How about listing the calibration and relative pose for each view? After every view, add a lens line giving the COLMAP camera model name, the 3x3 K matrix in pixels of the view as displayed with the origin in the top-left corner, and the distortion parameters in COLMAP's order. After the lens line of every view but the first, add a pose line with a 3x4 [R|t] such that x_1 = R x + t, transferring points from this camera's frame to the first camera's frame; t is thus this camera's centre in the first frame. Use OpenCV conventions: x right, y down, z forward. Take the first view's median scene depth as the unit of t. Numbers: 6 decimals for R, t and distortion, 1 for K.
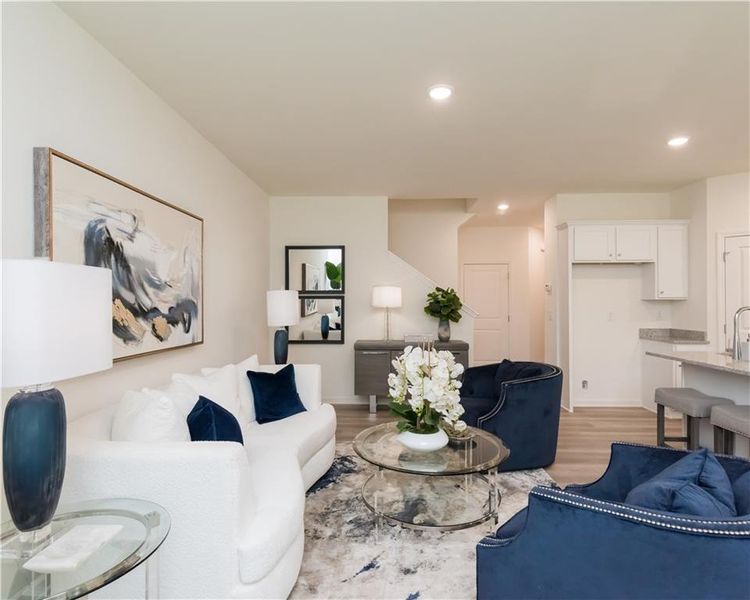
lens RADIAL K [[416.5, 0, 379.3], [0, 416.5, 304.9], [0, 0, 1]] dist [0.018471, -0.012622]
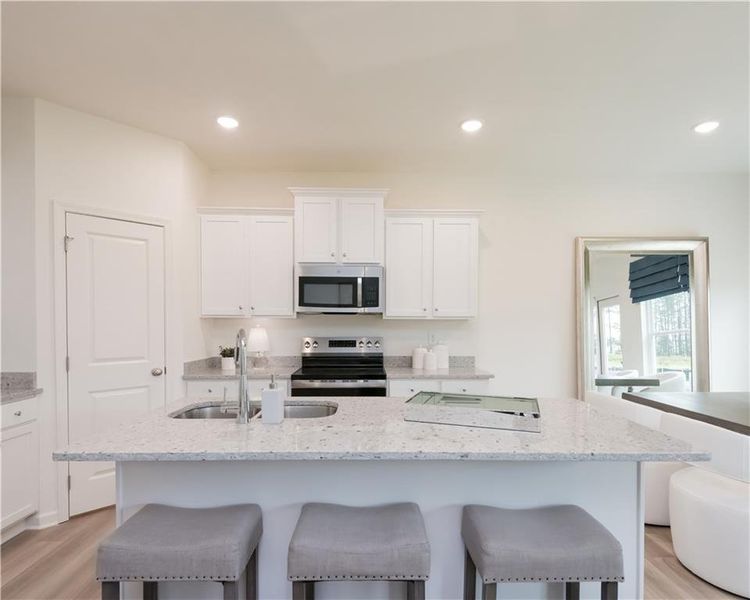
lens RADIAL K [[416.5, 0, 373.5], [0, 416.5, 321.9], [0, 0, 1]] dist [0.018471, -0.012622]
pose [[-0.042492, -0.000893, 0.999096, 0.203566], [0.003072, 0.999995, 0.001024, -0.002528], [-0.999092, 0.003113, -0.042489, 0.574436]]
